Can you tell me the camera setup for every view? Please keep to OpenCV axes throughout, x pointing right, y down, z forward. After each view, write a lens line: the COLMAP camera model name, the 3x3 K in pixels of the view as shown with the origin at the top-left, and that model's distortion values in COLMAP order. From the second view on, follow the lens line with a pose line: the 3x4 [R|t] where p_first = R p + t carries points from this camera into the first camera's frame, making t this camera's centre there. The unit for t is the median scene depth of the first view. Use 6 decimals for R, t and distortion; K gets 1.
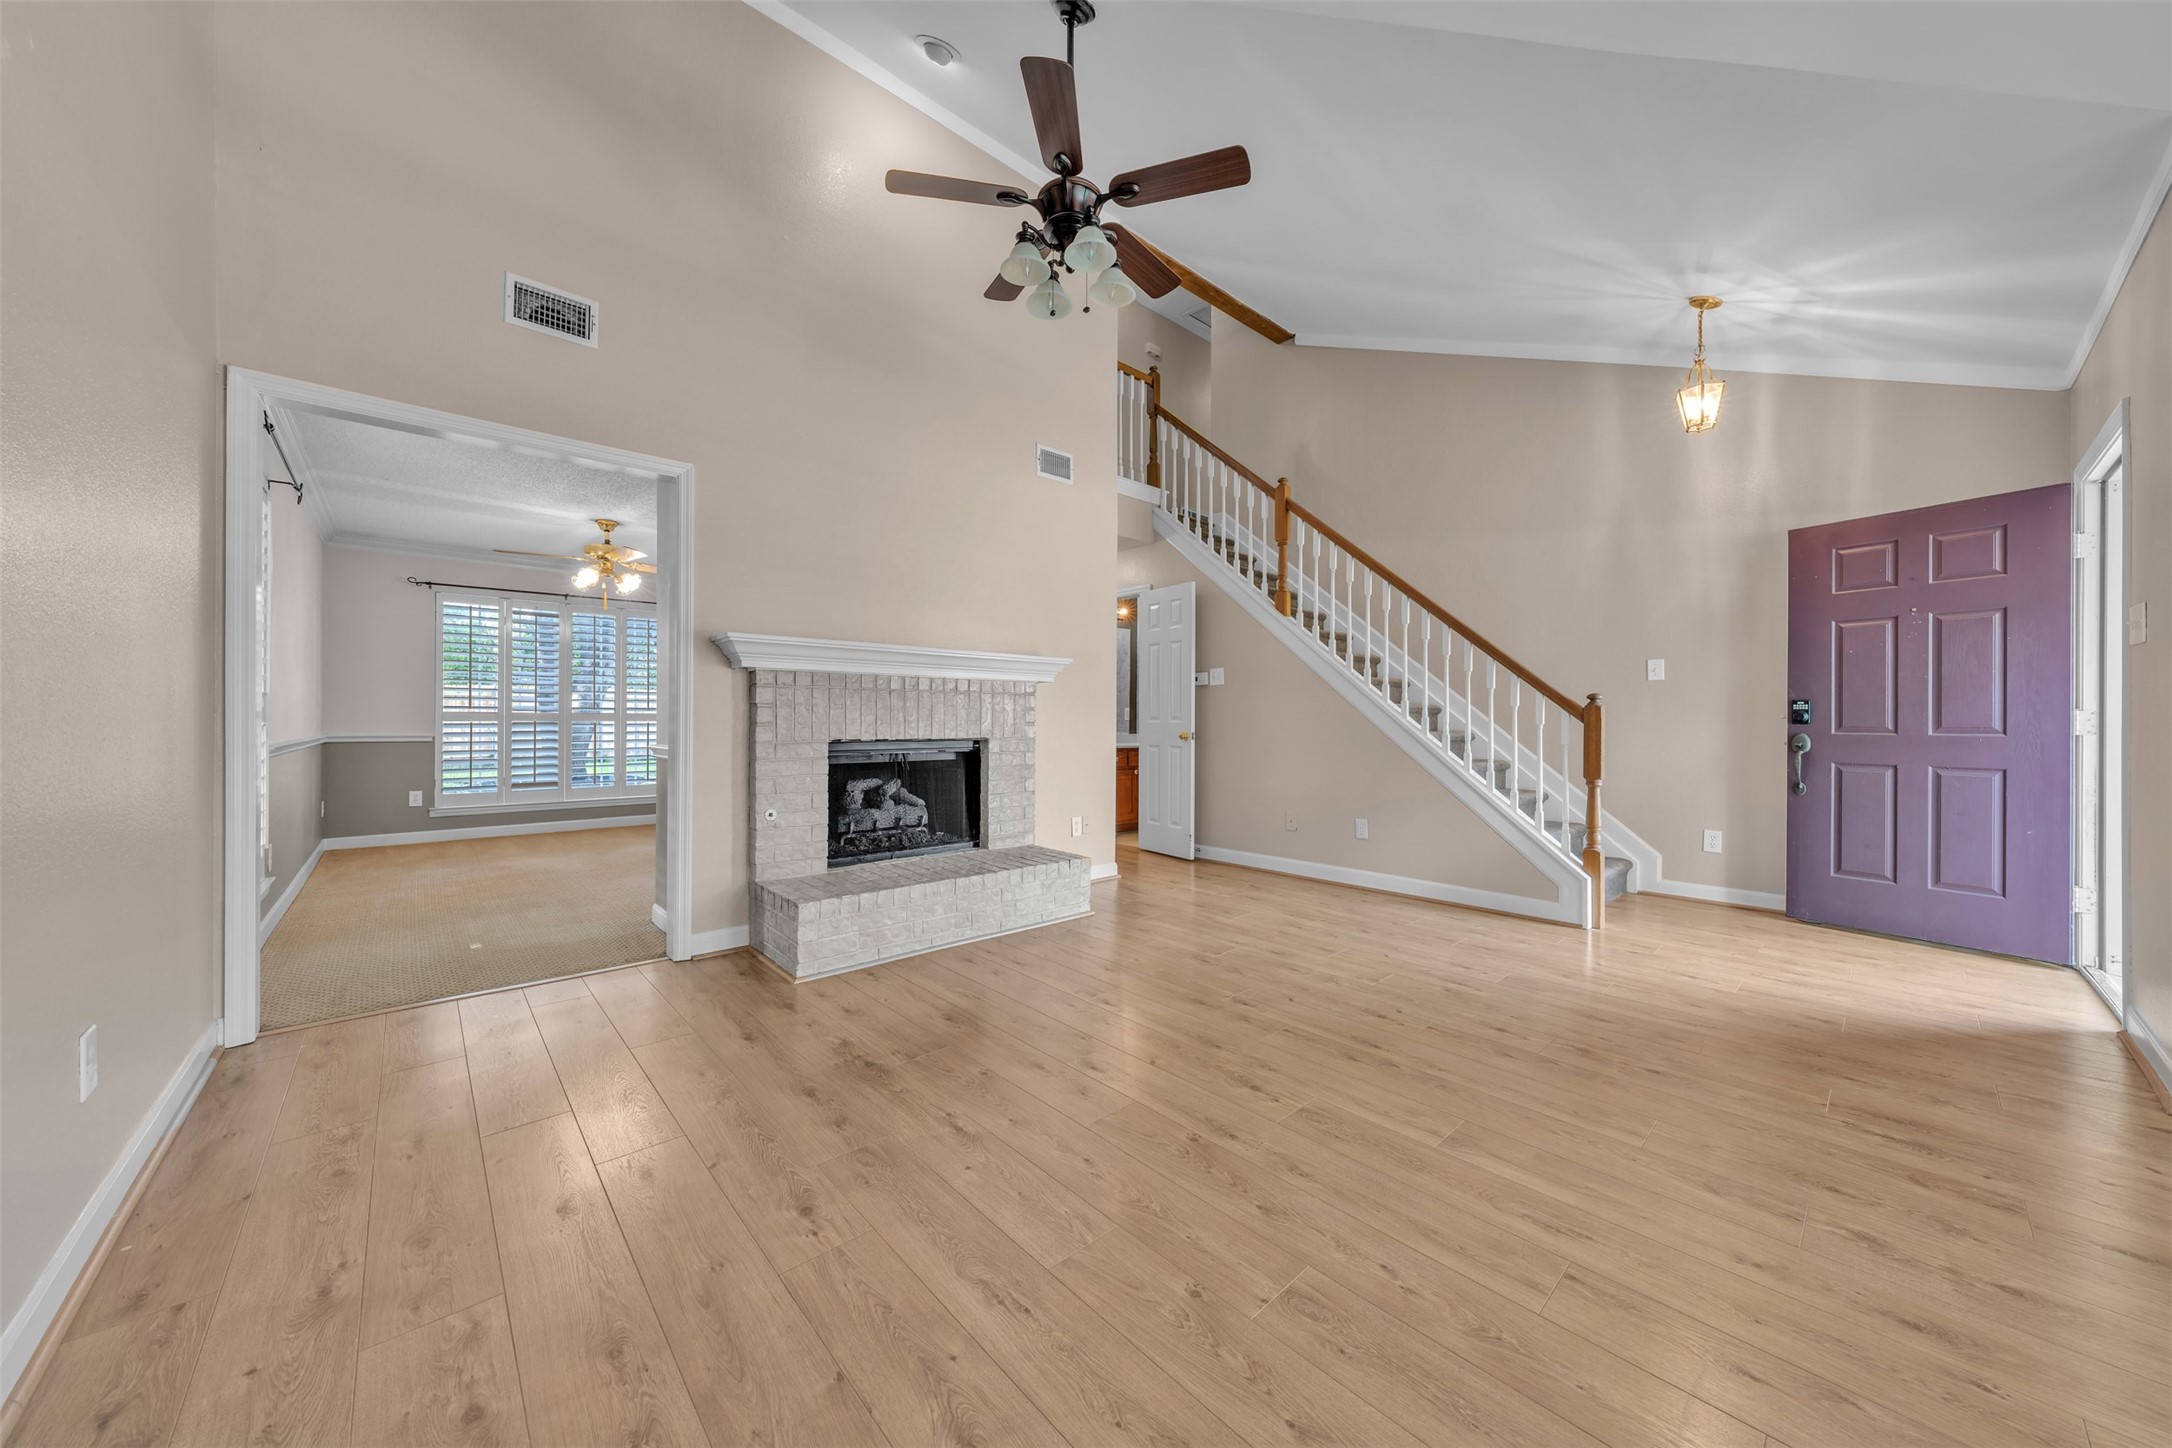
lens RADIAL K [[730.6, 0, 1080.9], [0, 730.6, 718.4], [0, 0, 1]] dist [-0.000696, -0.000101]
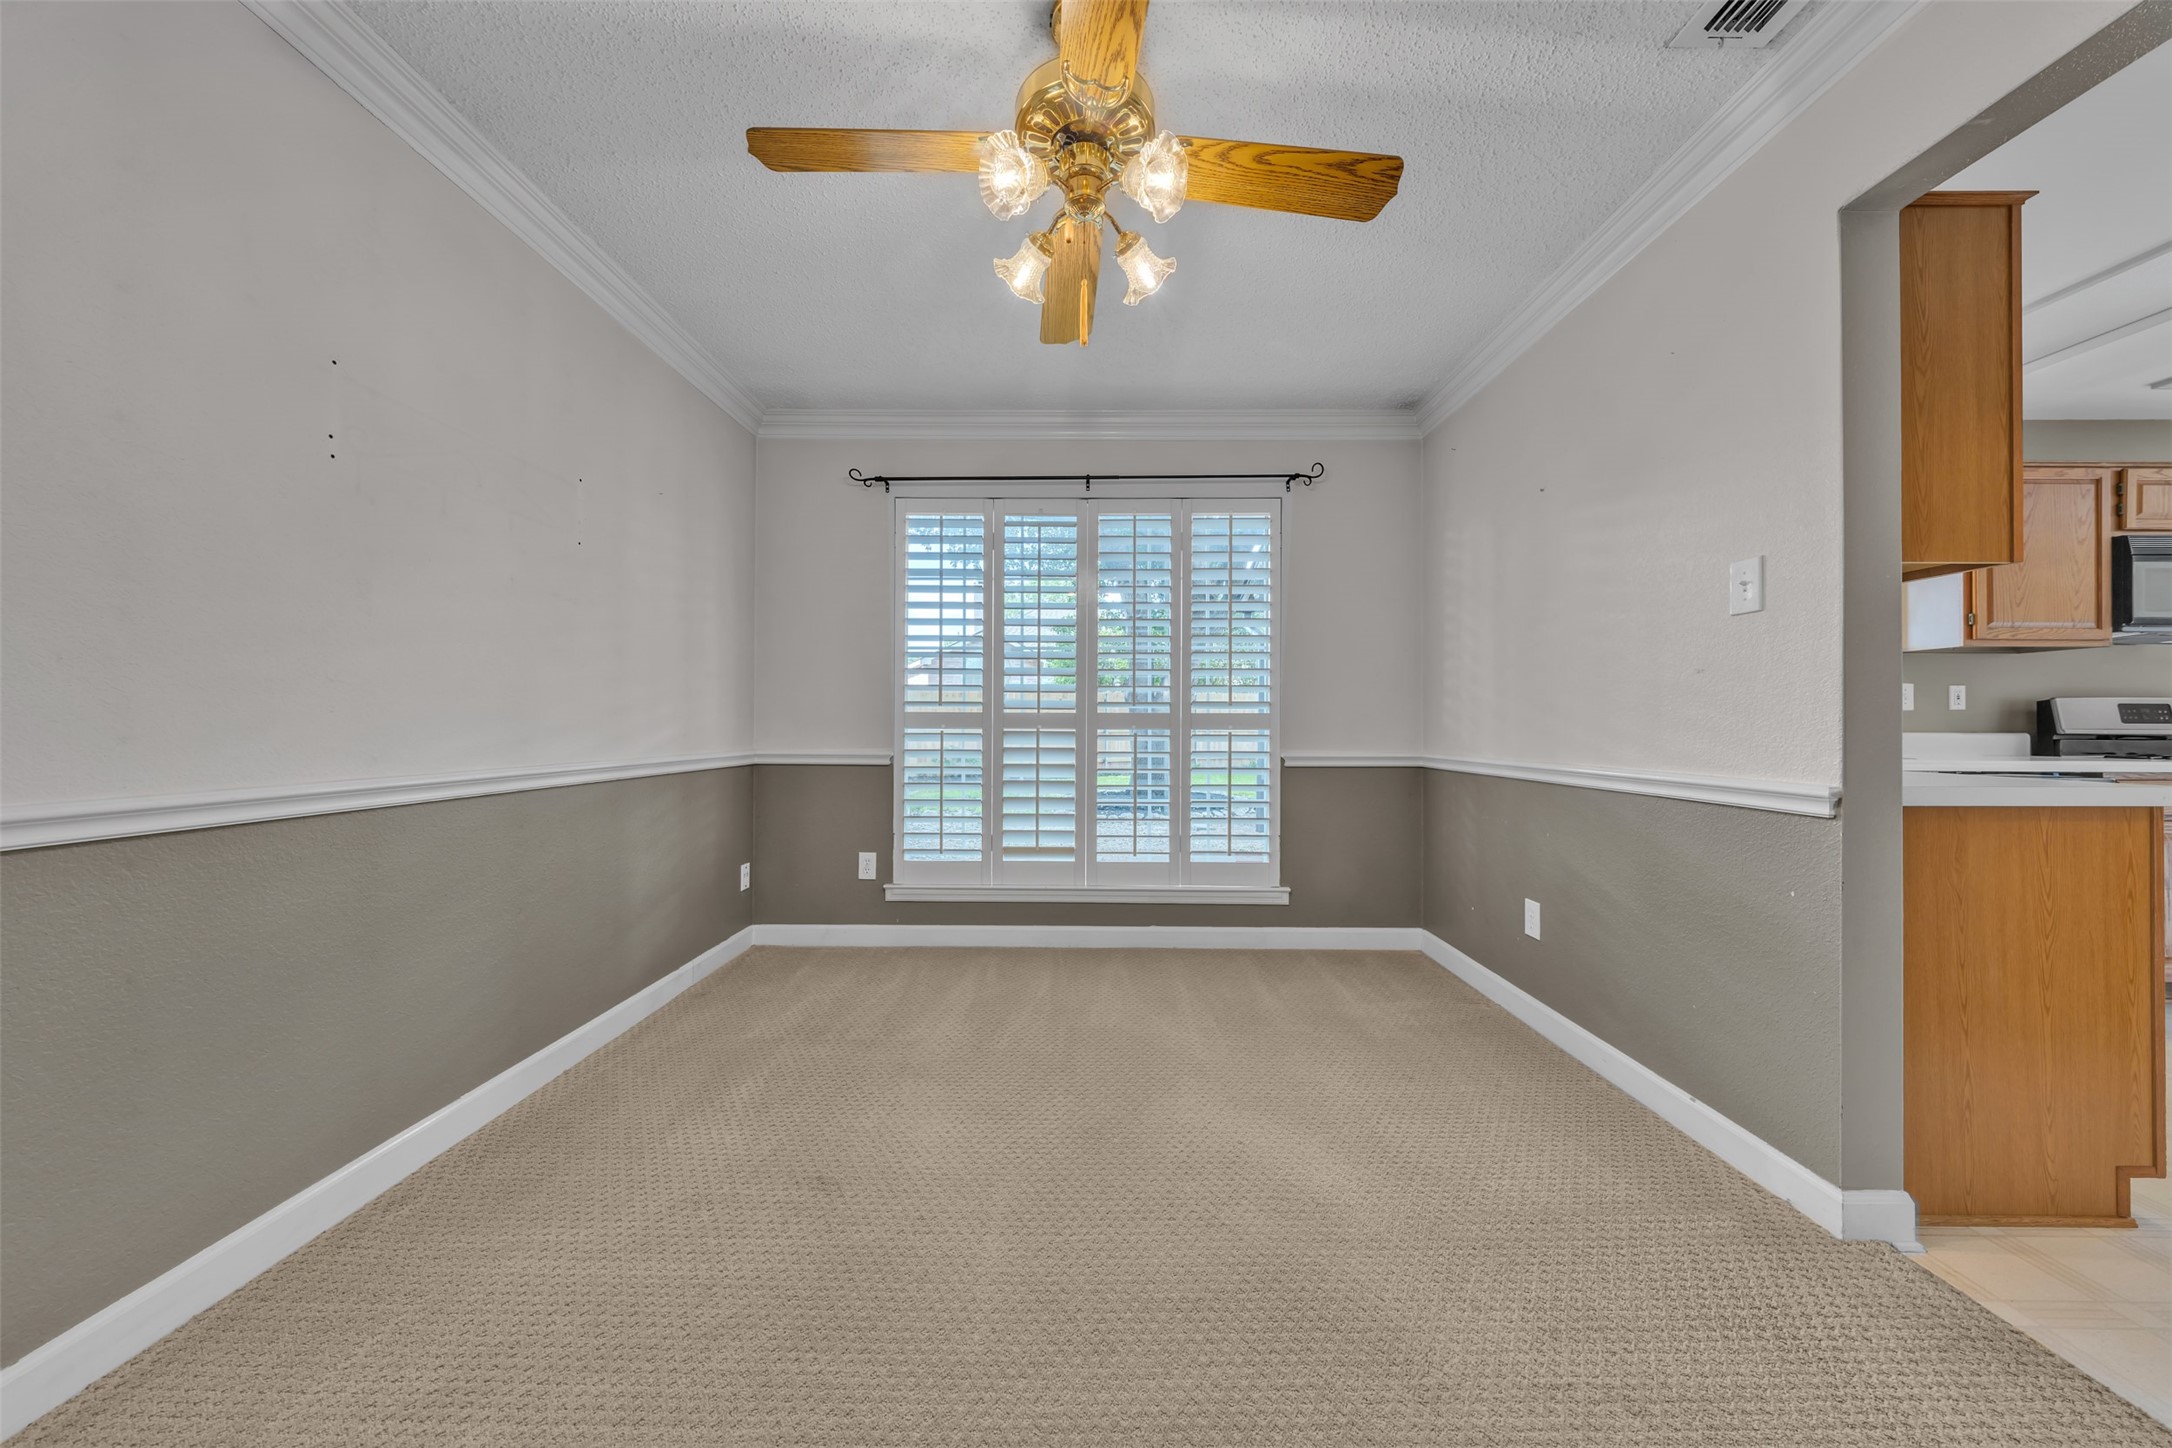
lens RADIAL K [[730.6, 0, 1080.9], [0, 730.6, 718.4], [0, 0, 1]] dist [-0.000696, -0.000101]
pose [[0.747228, -0.002629, -0.664562, -0.284993], [-0.000460, 0.999990, -0.004473, -0.000890], [0.664567, 0.003648, 0.747220, 0.473732]]
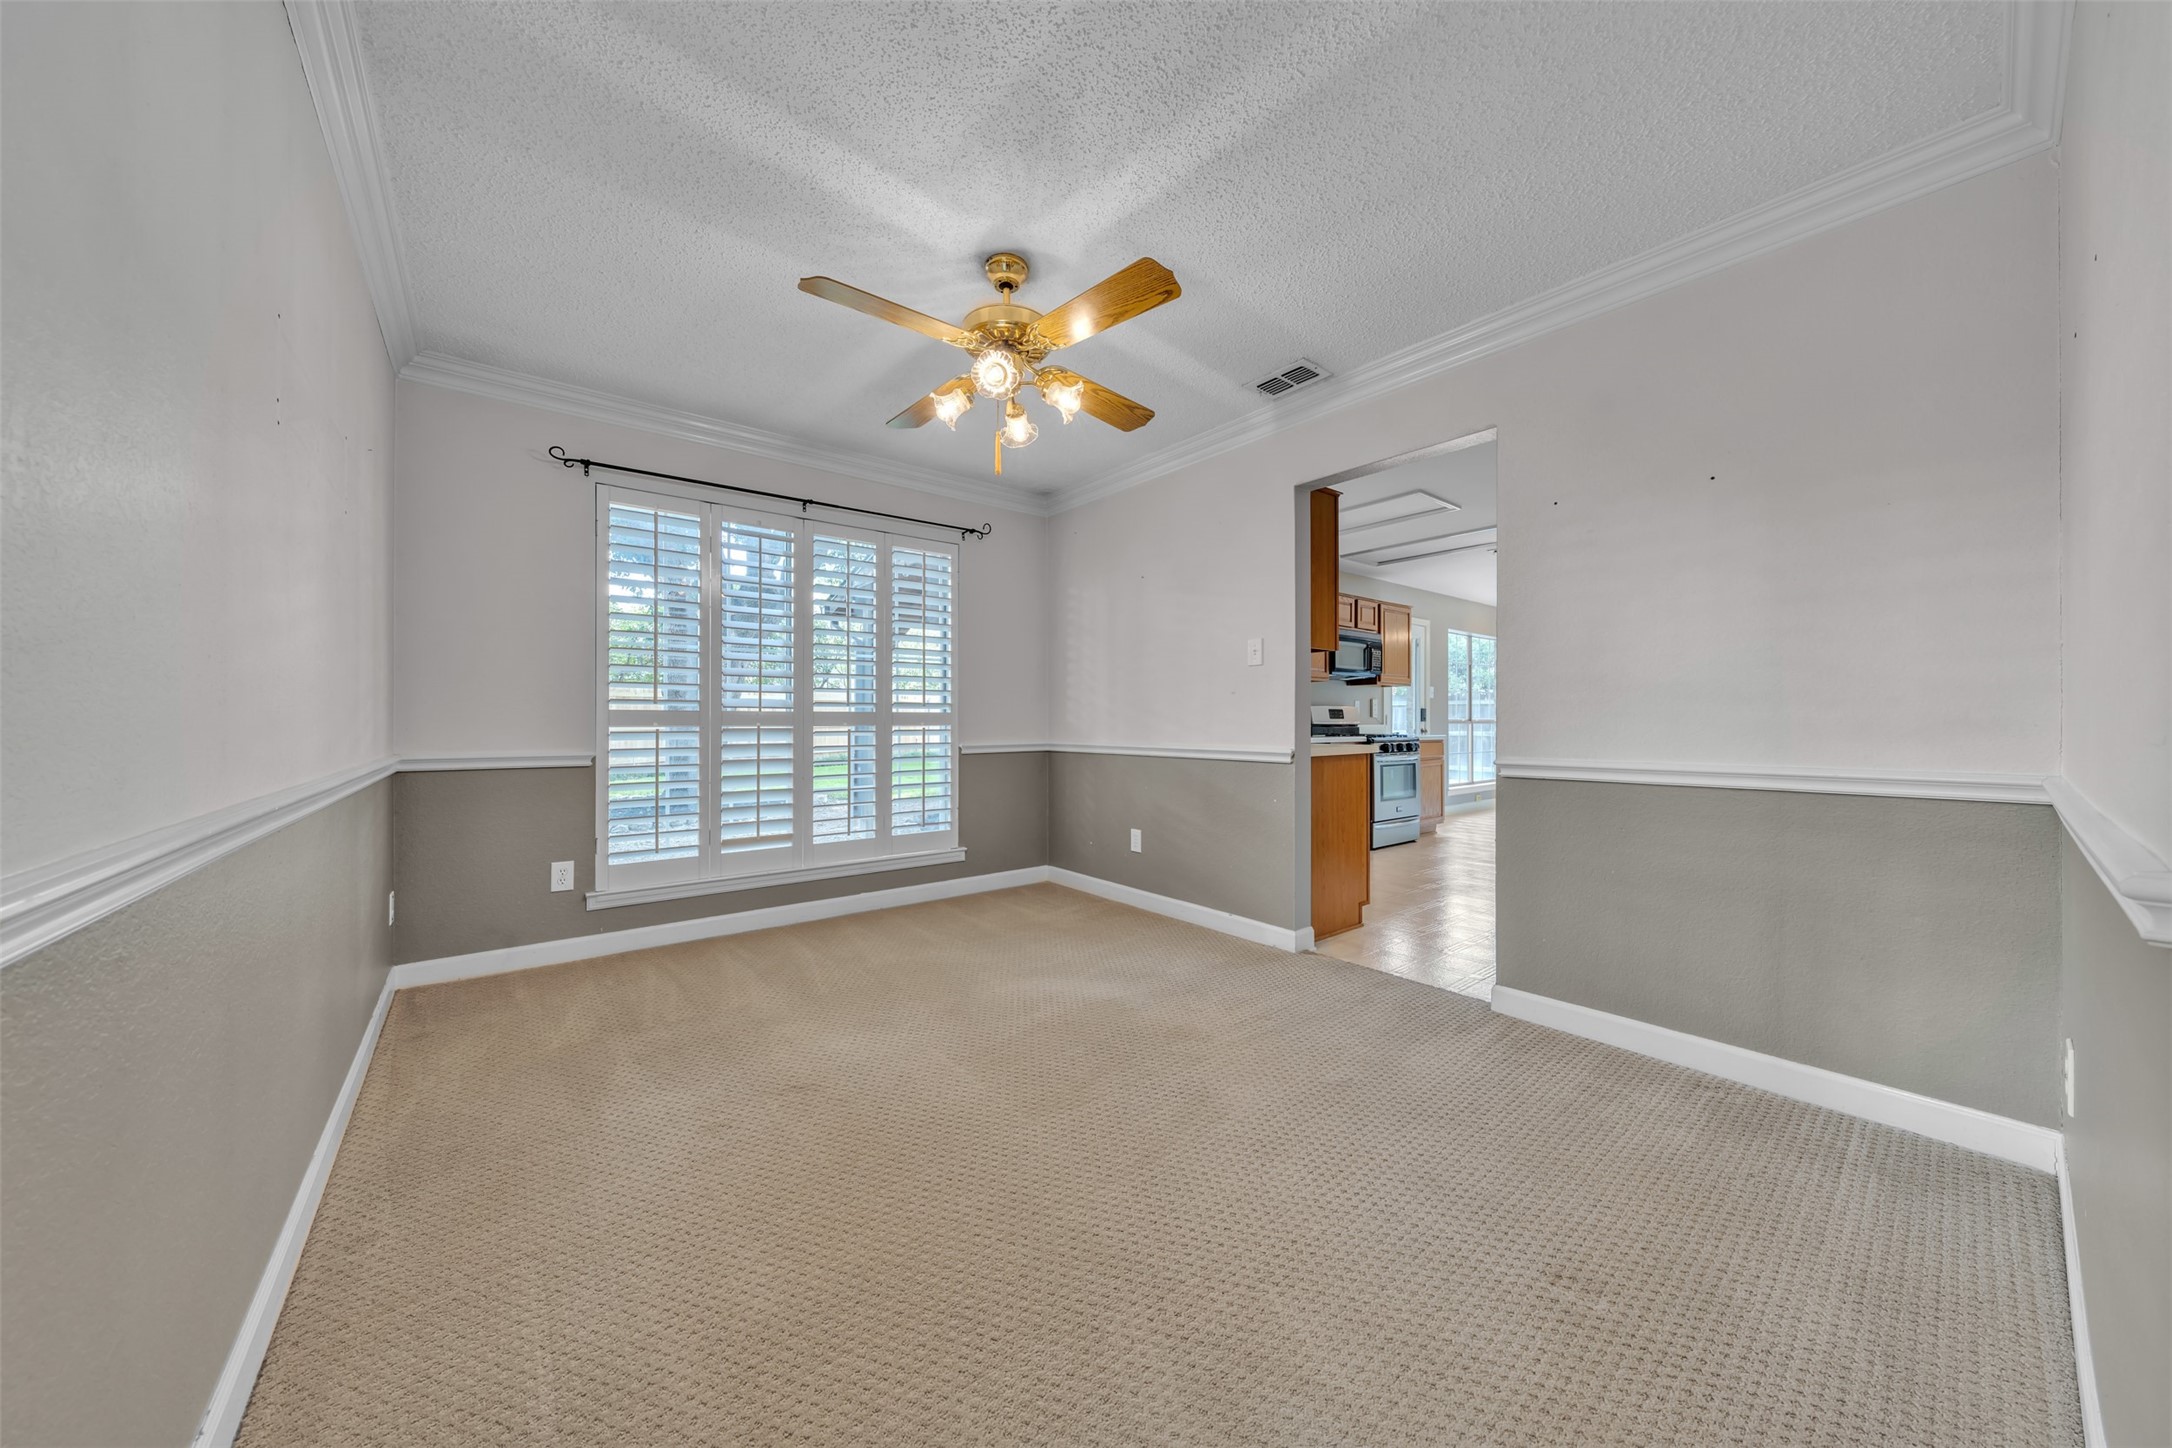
lens RADIAL K [[730.6, 0, 1080.9], [0, 730.6, 718.4], [0, 0, 1]] dist [-0.000696, -0.000101]
pose [[0.999067, -0.000930, -0.043177, -0.357569], [0.000992, 0.999999, 0.001407, -0.002035], [0.043176, -0.001448, 0.999066, 0.341480]]
